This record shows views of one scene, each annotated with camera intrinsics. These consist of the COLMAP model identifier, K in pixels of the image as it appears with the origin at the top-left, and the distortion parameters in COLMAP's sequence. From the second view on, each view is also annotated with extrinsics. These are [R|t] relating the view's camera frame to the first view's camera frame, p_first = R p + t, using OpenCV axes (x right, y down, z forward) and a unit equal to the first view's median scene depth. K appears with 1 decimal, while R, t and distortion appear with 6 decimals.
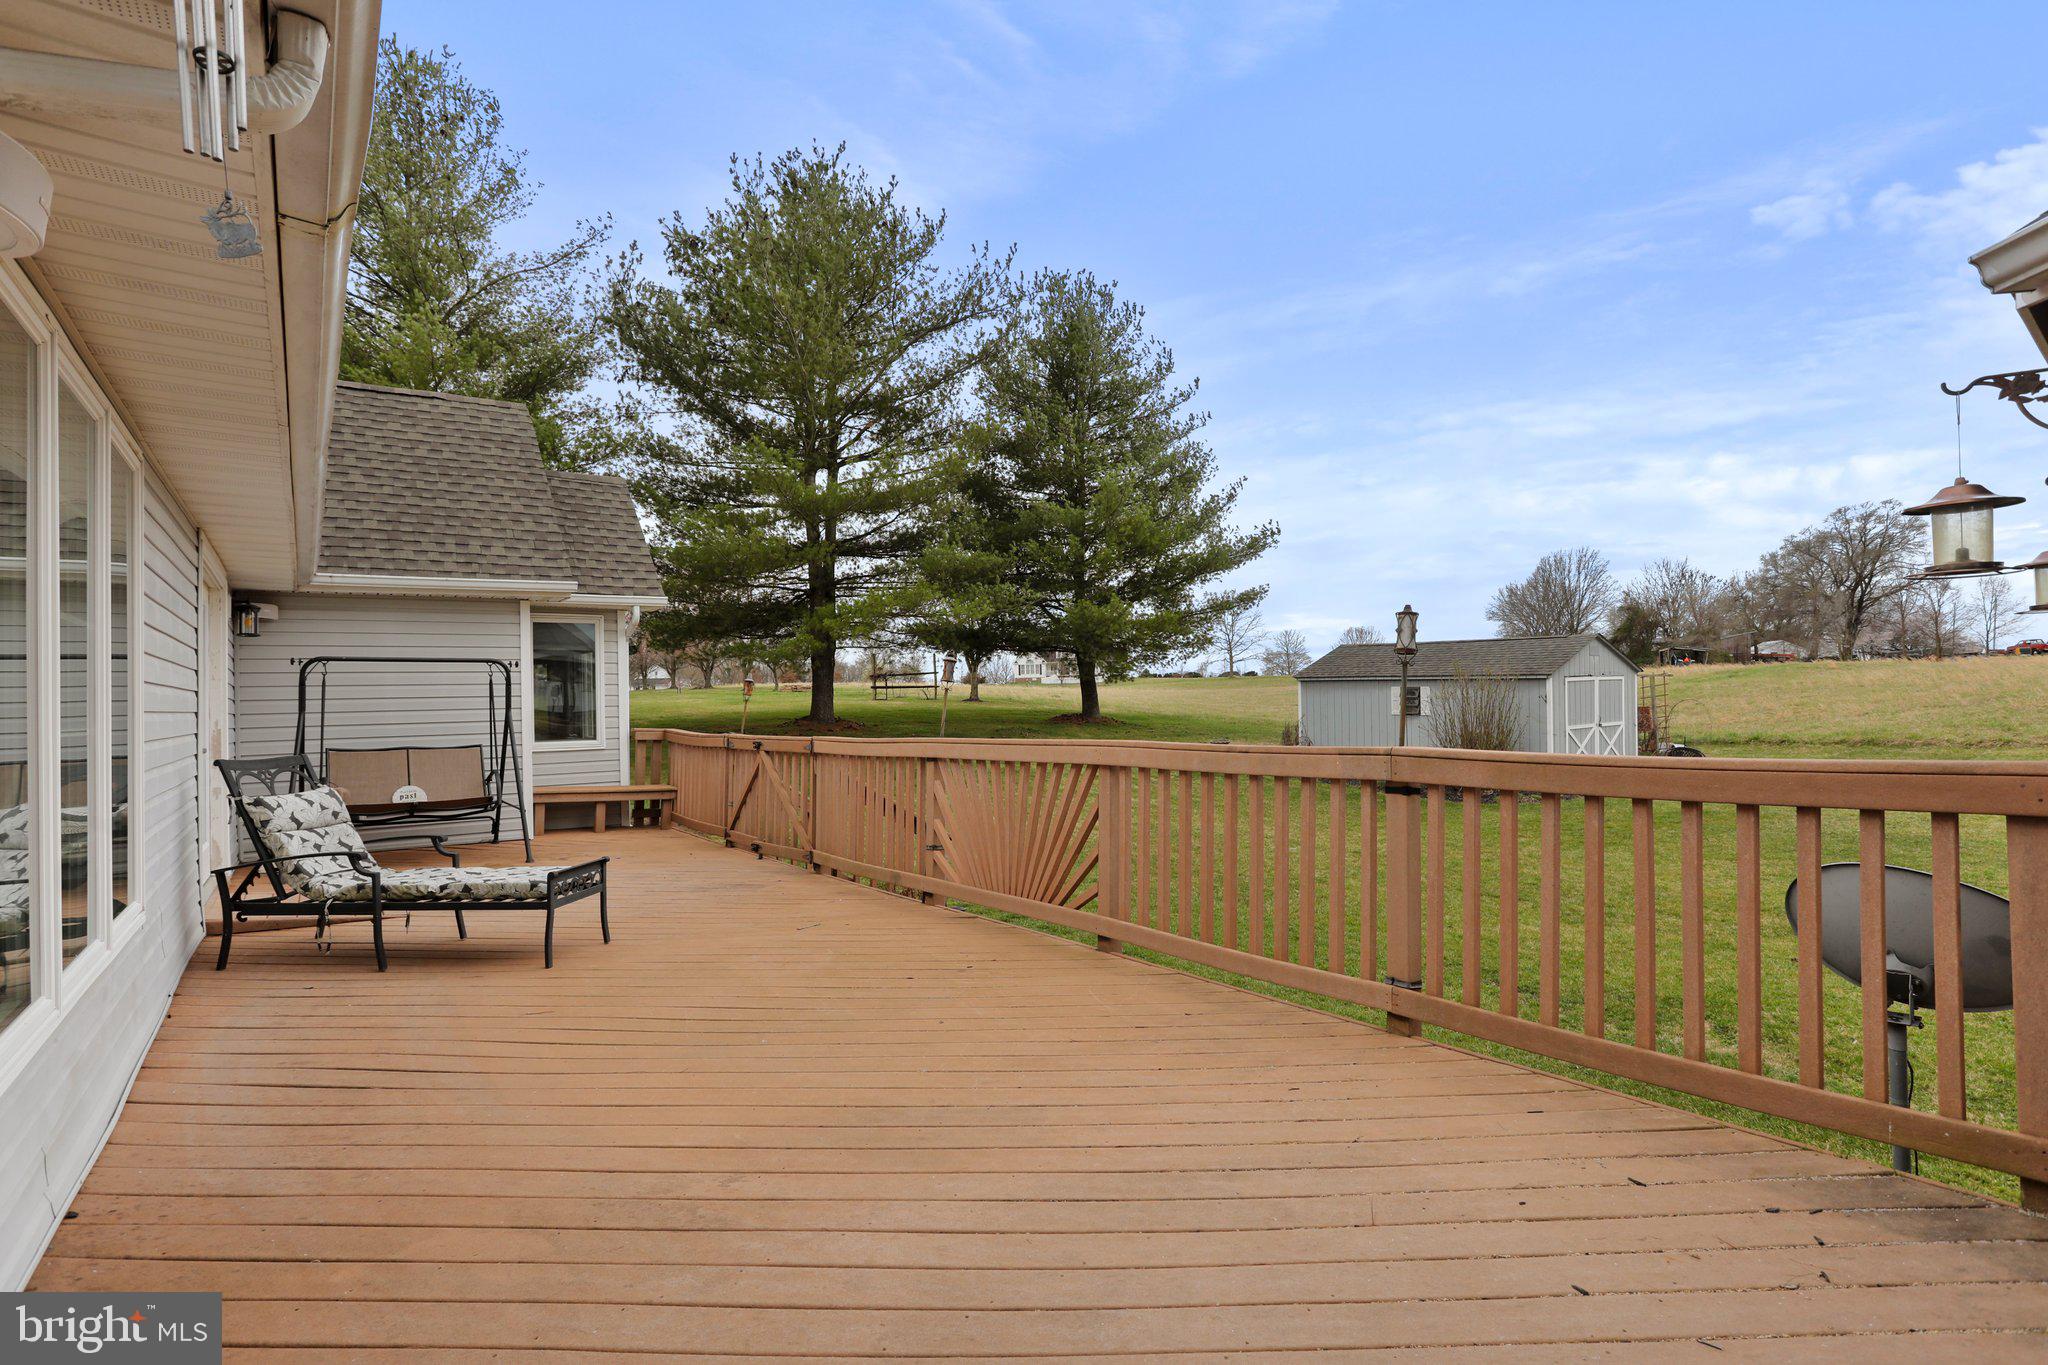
lens RADIAL K [[987.7, 0, 1024.0], [0, 987.7, 682.5], [0, 0, 1]] dist [-0.001274, -0.000152]
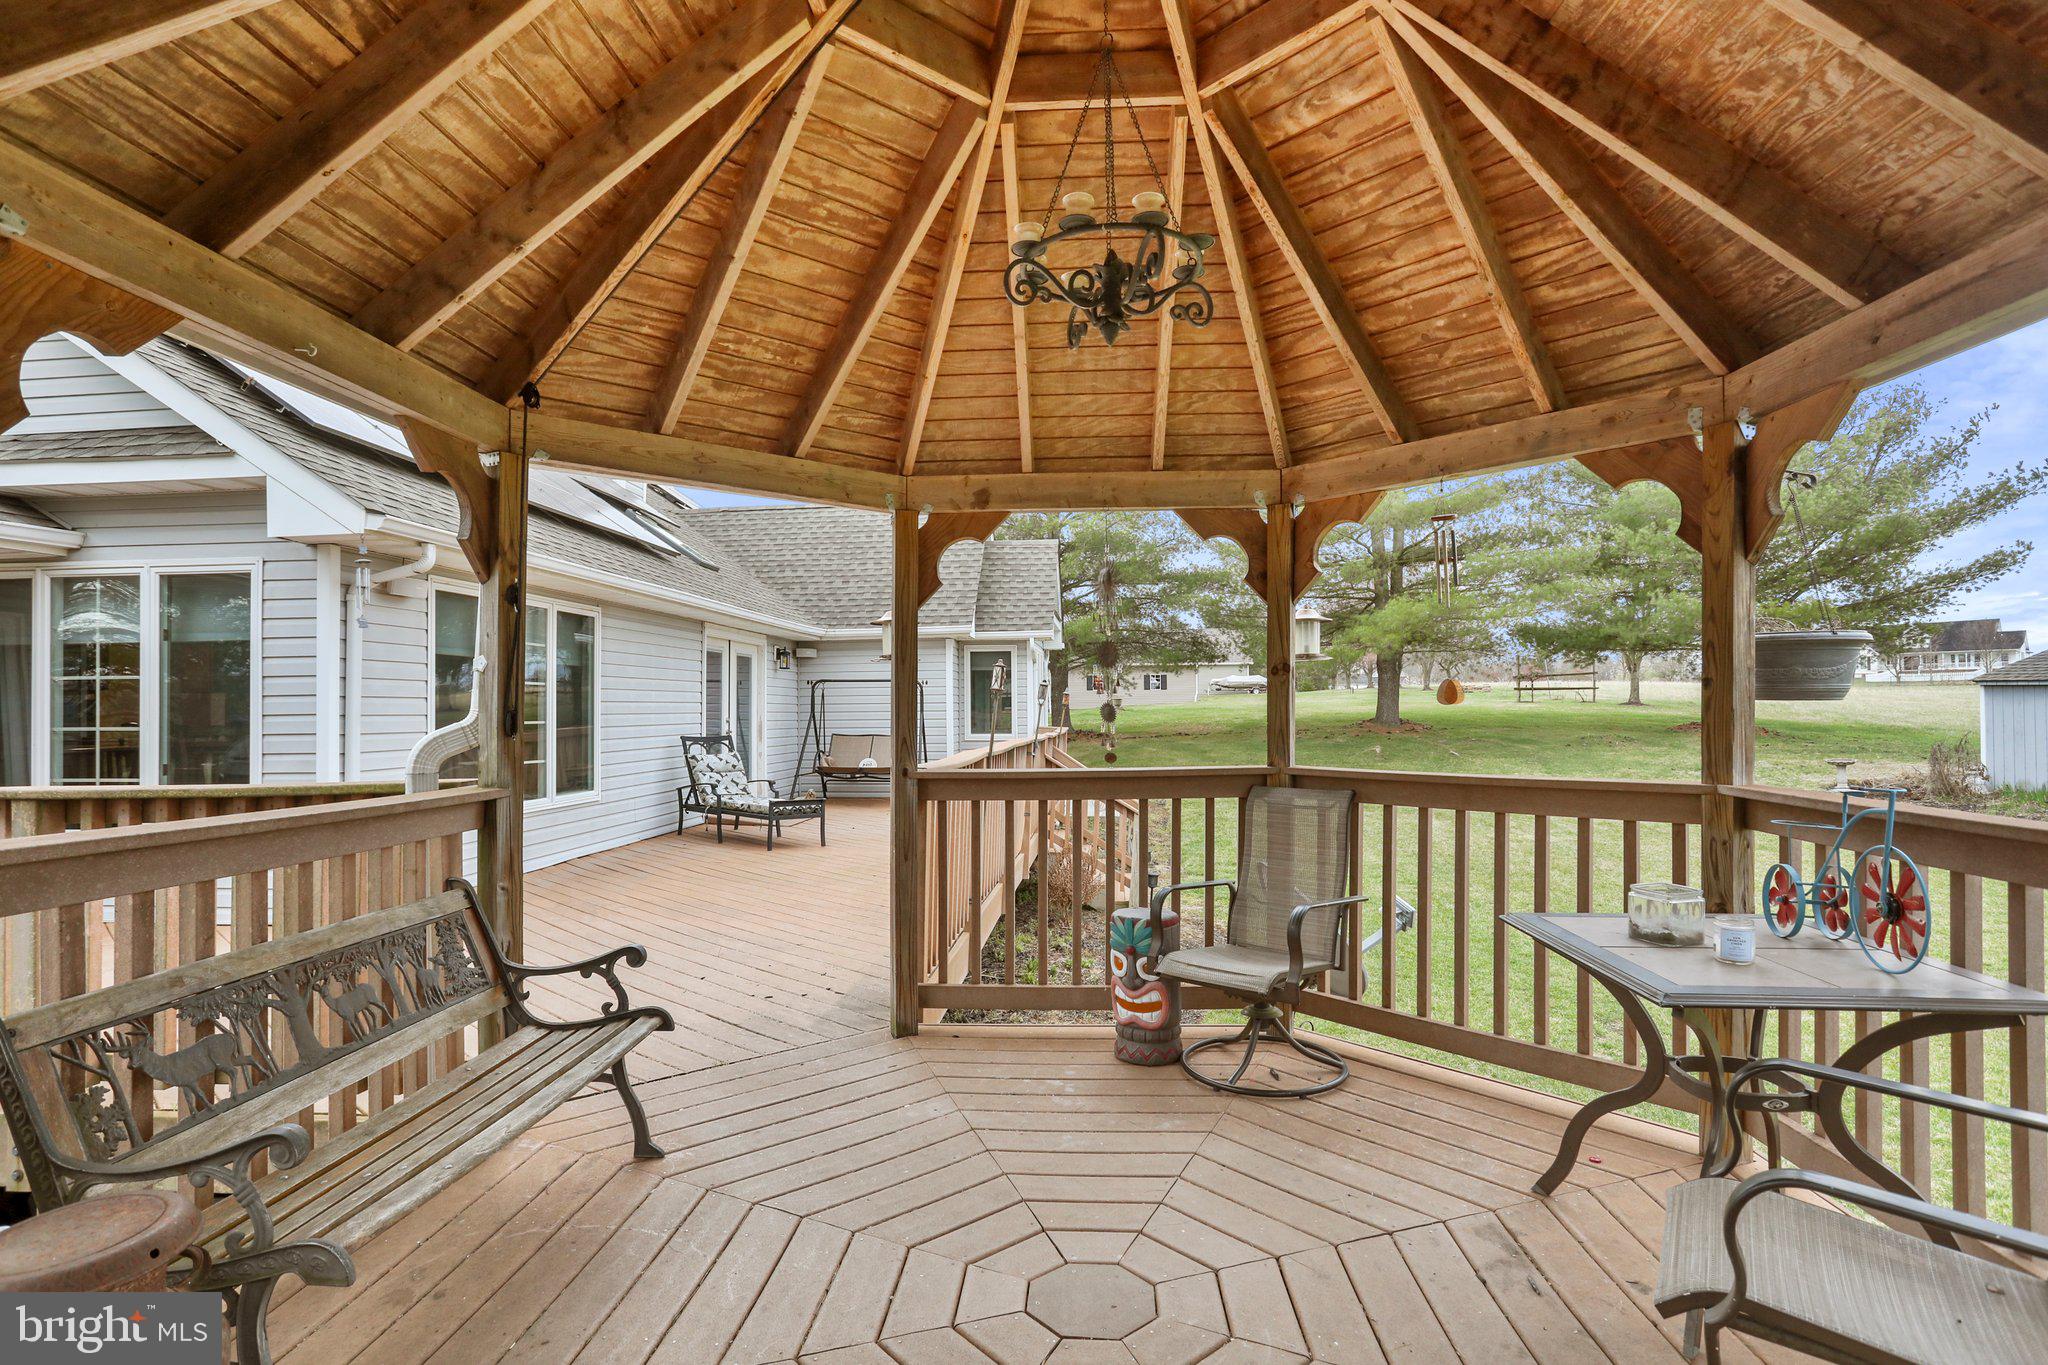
lens RADIAL K [[962.8, 0, 1024.0], [0, 962.8, 682.5], [0, 0, 1]] dist [0.000445, 0.000045]
pose [[0.768300, -0.003899, -0.640078, 0.465726], [0.004117, 0.999991, -0.001150, -0.012986], [0.640076, -0.001751, 0.768309, -0.046092]]
